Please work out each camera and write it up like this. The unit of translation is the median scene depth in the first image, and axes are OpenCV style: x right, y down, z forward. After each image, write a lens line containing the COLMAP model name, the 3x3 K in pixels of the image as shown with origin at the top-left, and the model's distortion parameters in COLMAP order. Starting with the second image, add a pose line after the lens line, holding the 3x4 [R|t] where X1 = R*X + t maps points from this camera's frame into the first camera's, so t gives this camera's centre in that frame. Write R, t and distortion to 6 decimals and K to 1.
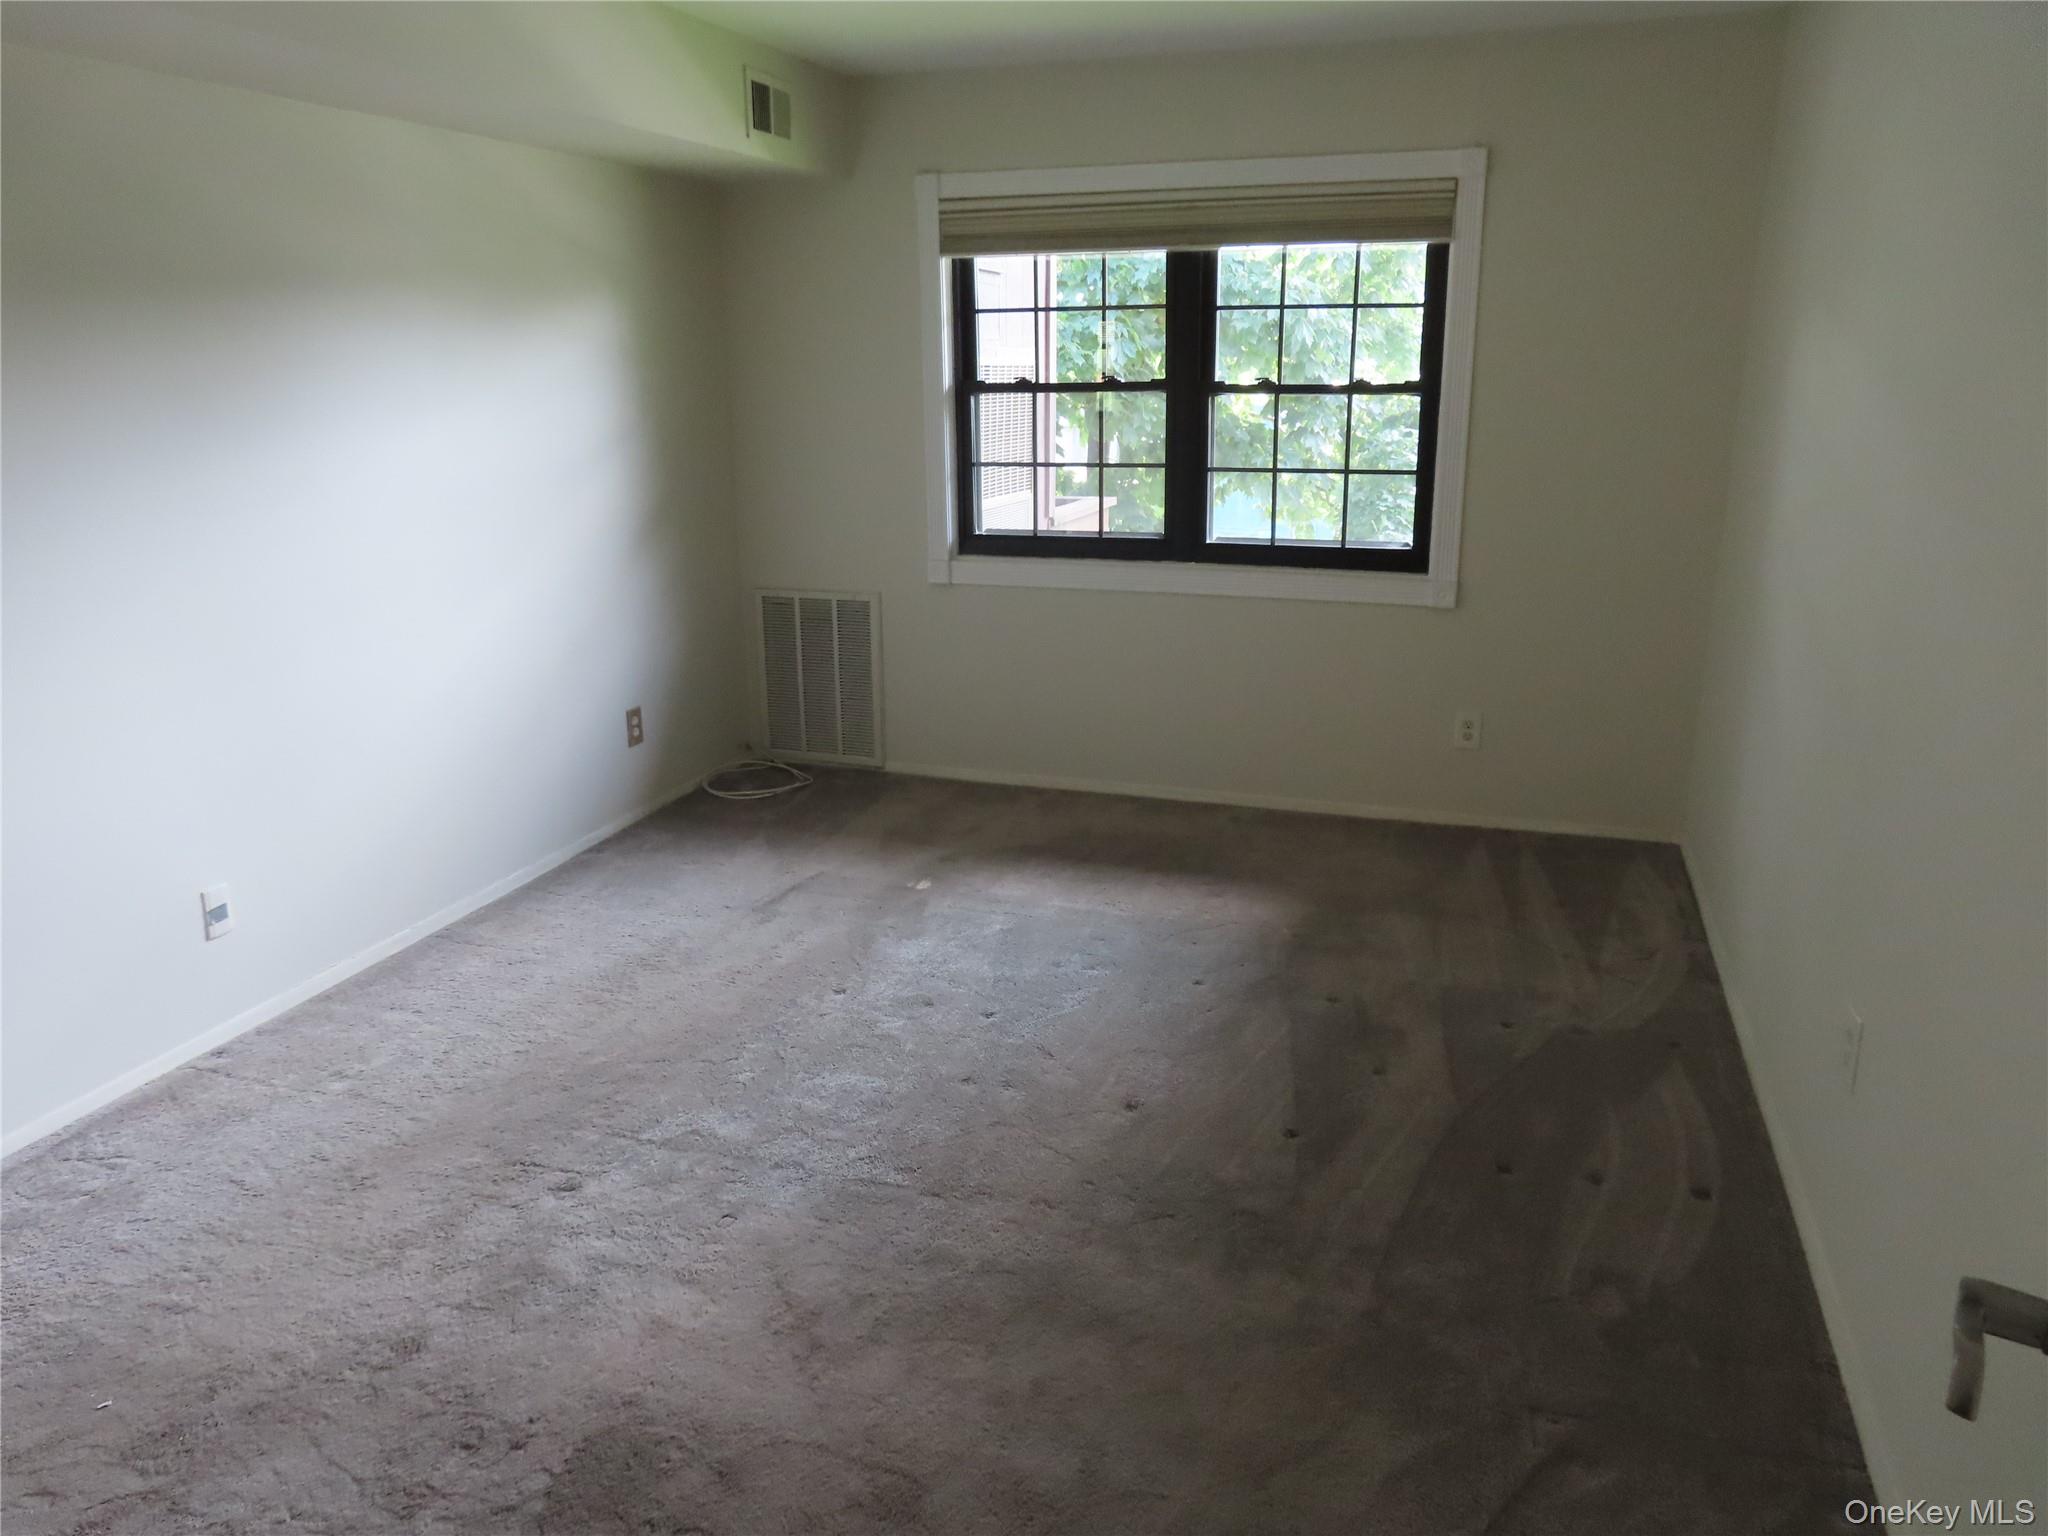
lens RADIAL K [[1495.0, 0, 1024.0], [0, 1495.0, 768.0], [0, 0, 1]] dist [0.018658, -0.031480]
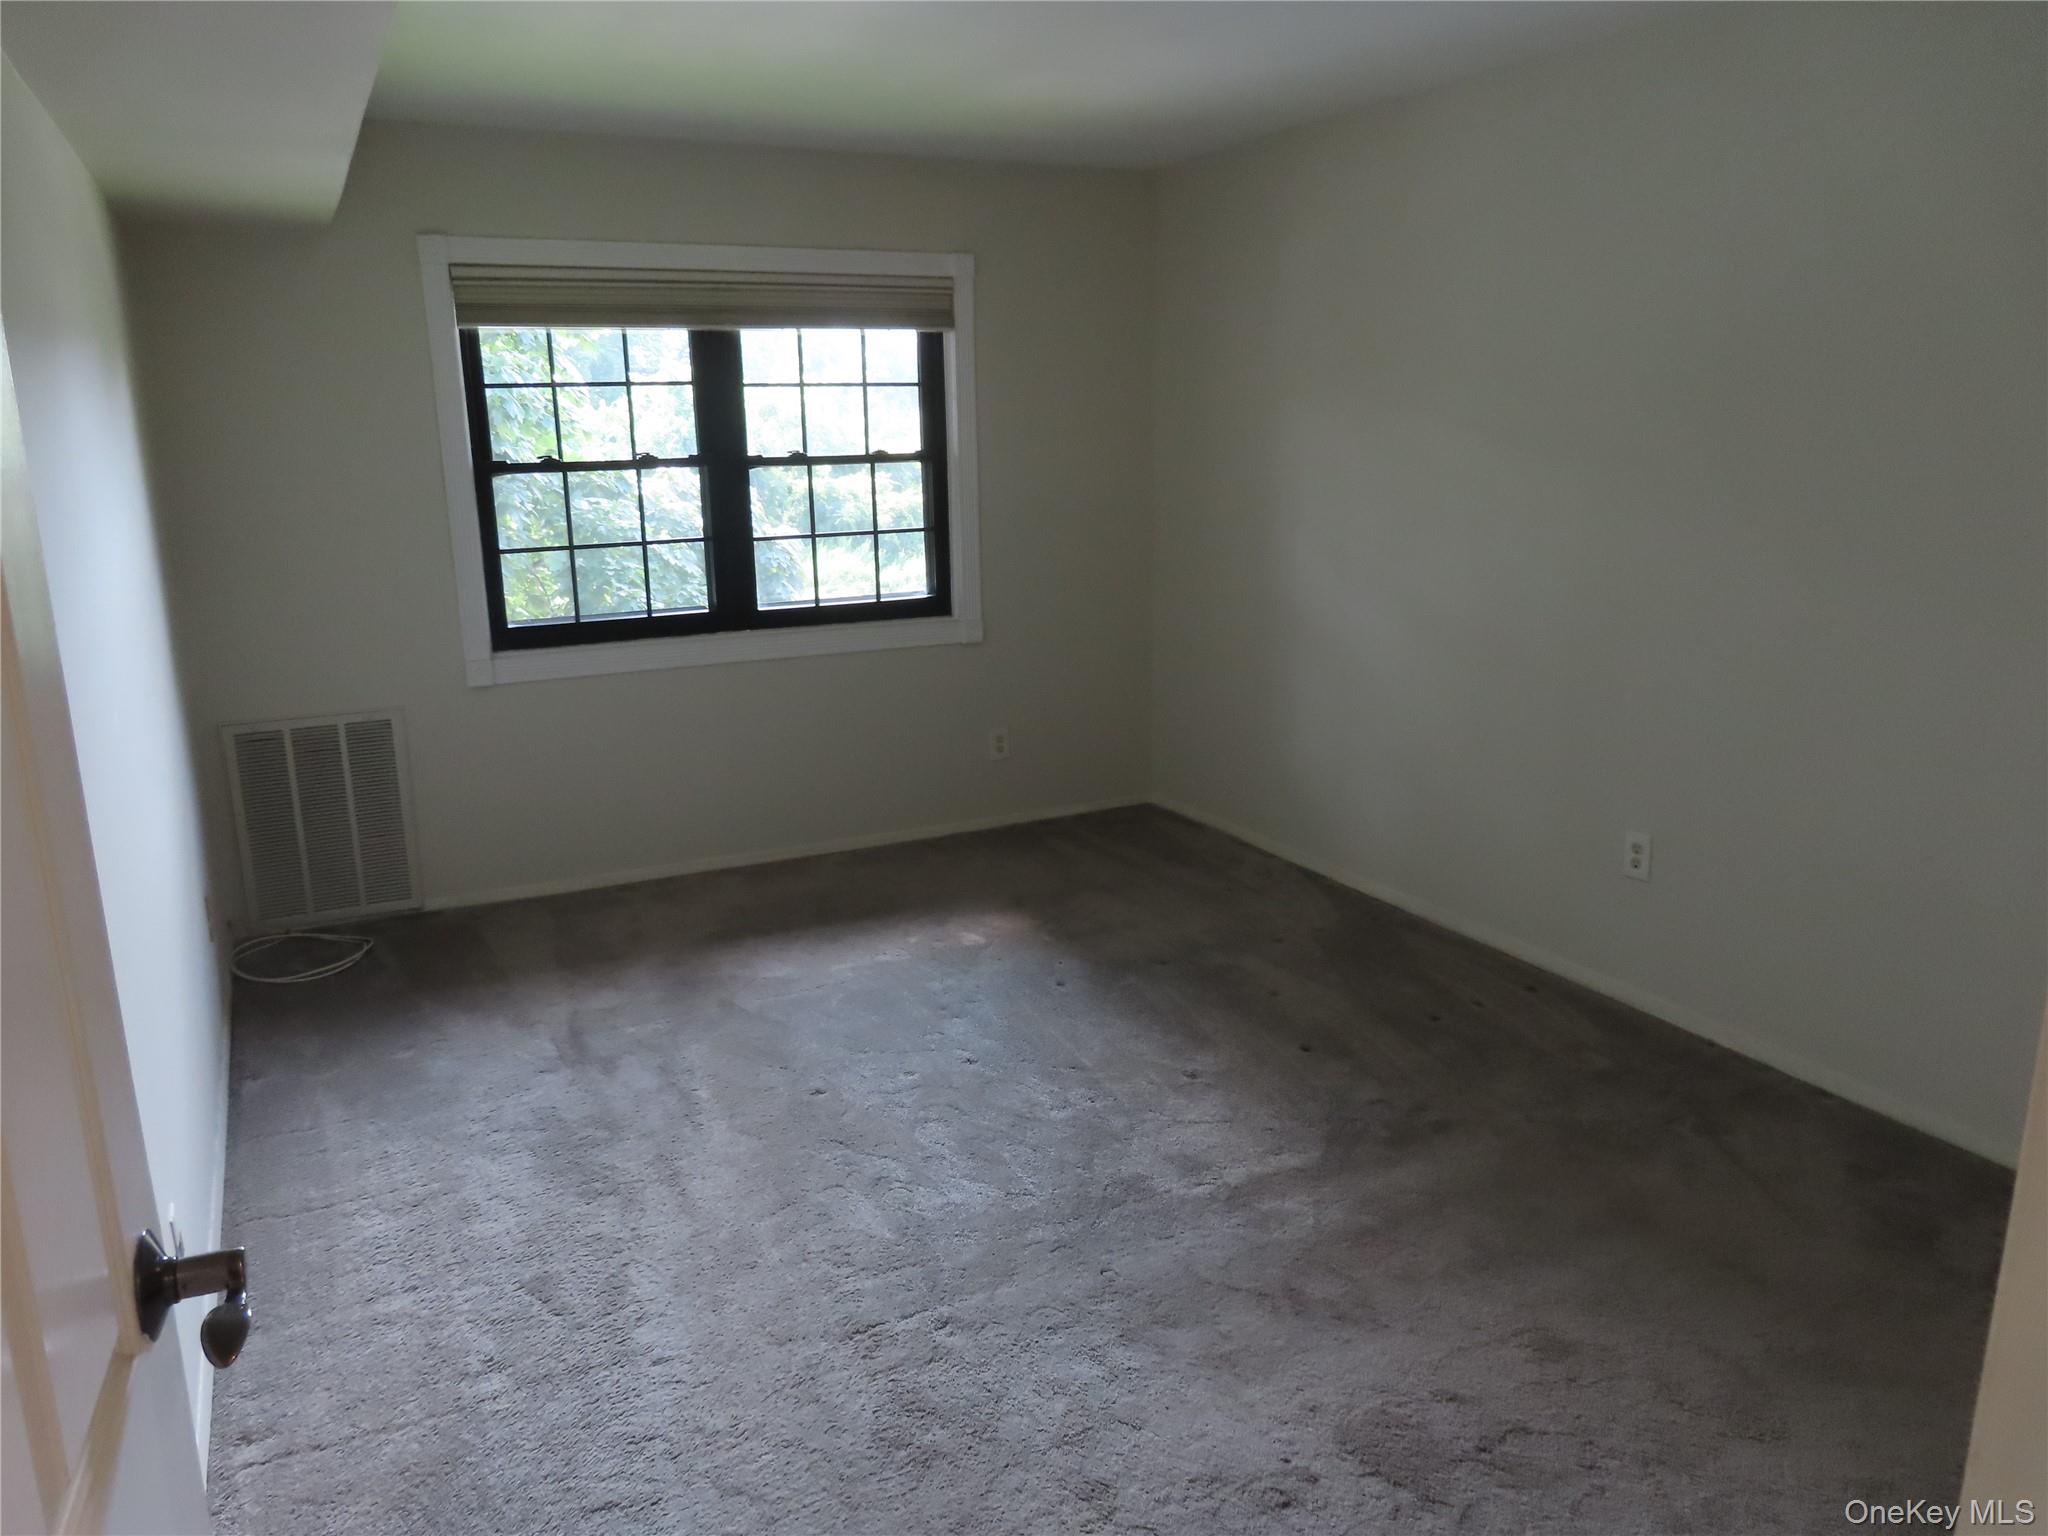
lens RADIAL K [[1482.1, 0, 1024.0], [0, 1482.1, 768.0], [0, 0, 1]] dist [-0.001730, -0.001824]
pose [[0.701244, -0.169987, 0.692359, -0.483968], [0.203453, 0.978488, 0.034173, -0.042737], [-0.683274, 0.116899, 0.720744, 0.156361]]
